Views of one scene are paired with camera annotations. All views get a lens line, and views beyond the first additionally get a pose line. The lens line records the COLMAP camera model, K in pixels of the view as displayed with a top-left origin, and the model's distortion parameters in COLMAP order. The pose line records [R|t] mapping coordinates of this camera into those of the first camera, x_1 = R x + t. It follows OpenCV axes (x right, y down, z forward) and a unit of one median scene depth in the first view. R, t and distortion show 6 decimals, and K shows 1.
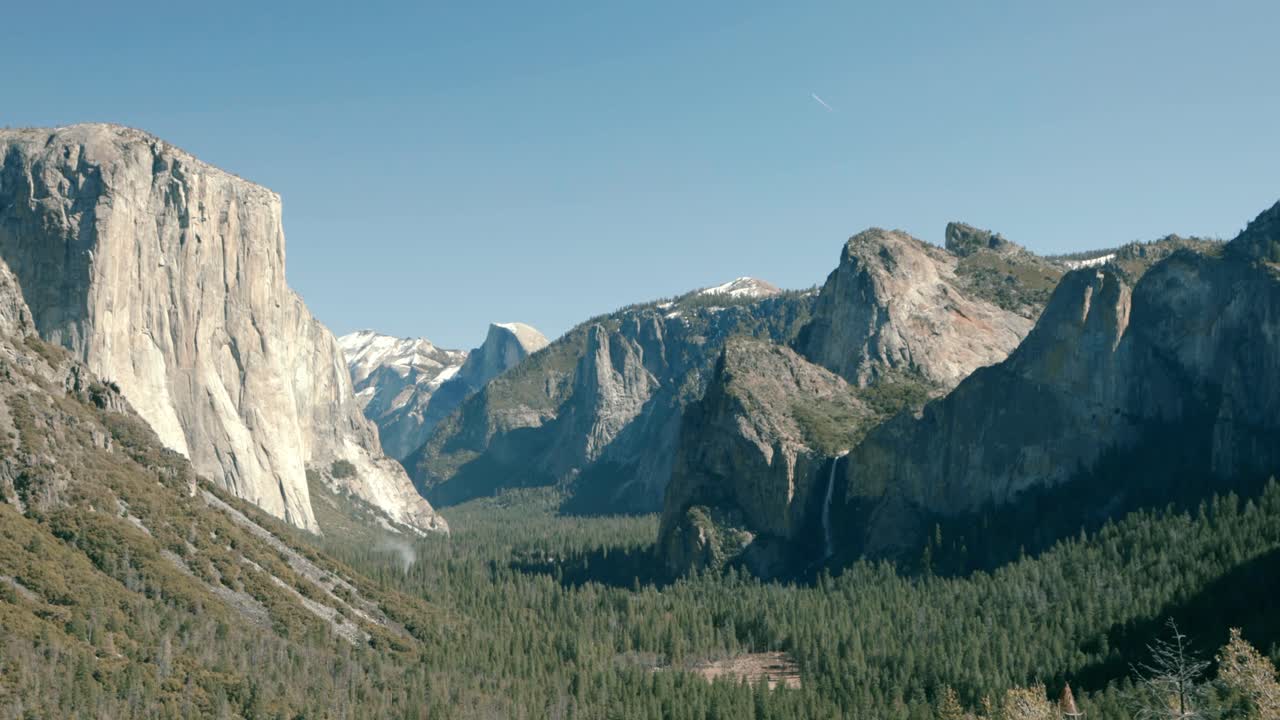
lens RADIAL K [[1695.2, 0, 649.3], [0, 1695.2, 364.7], [0, 0, 1]] dist [-0.156804, 0.000000]
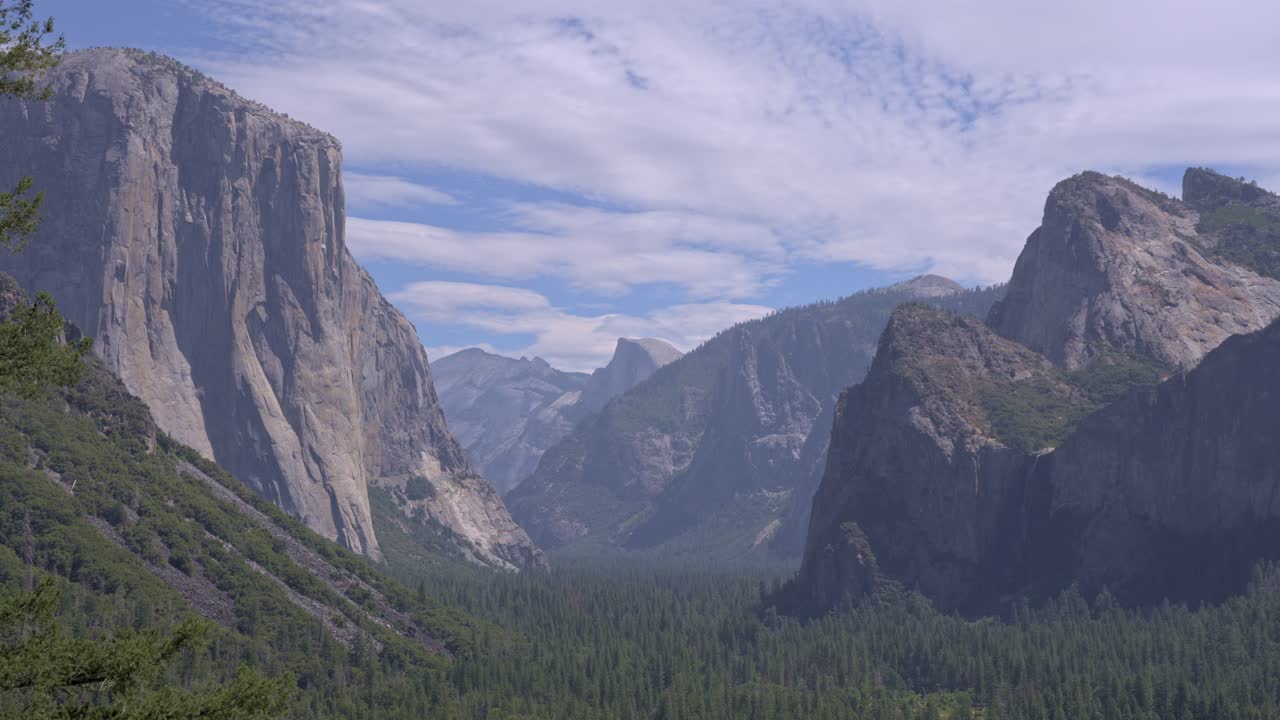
lens RADIAL K [[1992.1, 0, 634.9], [0, 1992.1, 362.0], [0, 0, 1]] dist [-0.044932, 0.000000]
pose [[0.995944, 0.007807, -0.089632, 0.007757], [-0.009737, 0.999730, -0.021111, 0.026363], [0.089443, 0.021898, 0.995751, 0.073892]]
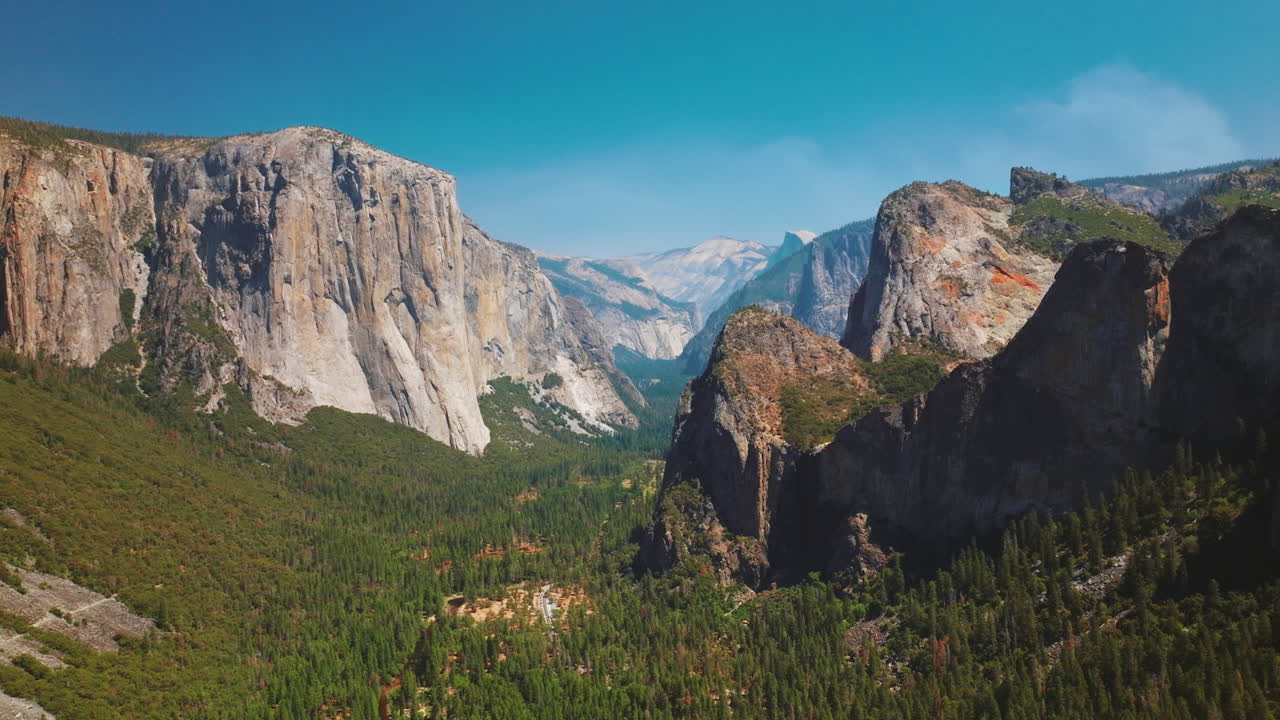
lens RADIAL K [[997.2, 0, 638.8], [0, 997.2, 361.6], [0, 0, 1]] dist [0.018141, -0.026628]
pose [[0.954710, -0.006478, -0.297468, 0.144557], [0.041628, 0.992838, 0.111981, -0.046692], [0.294612, -0.119293, 0.948142, 0.368292]]
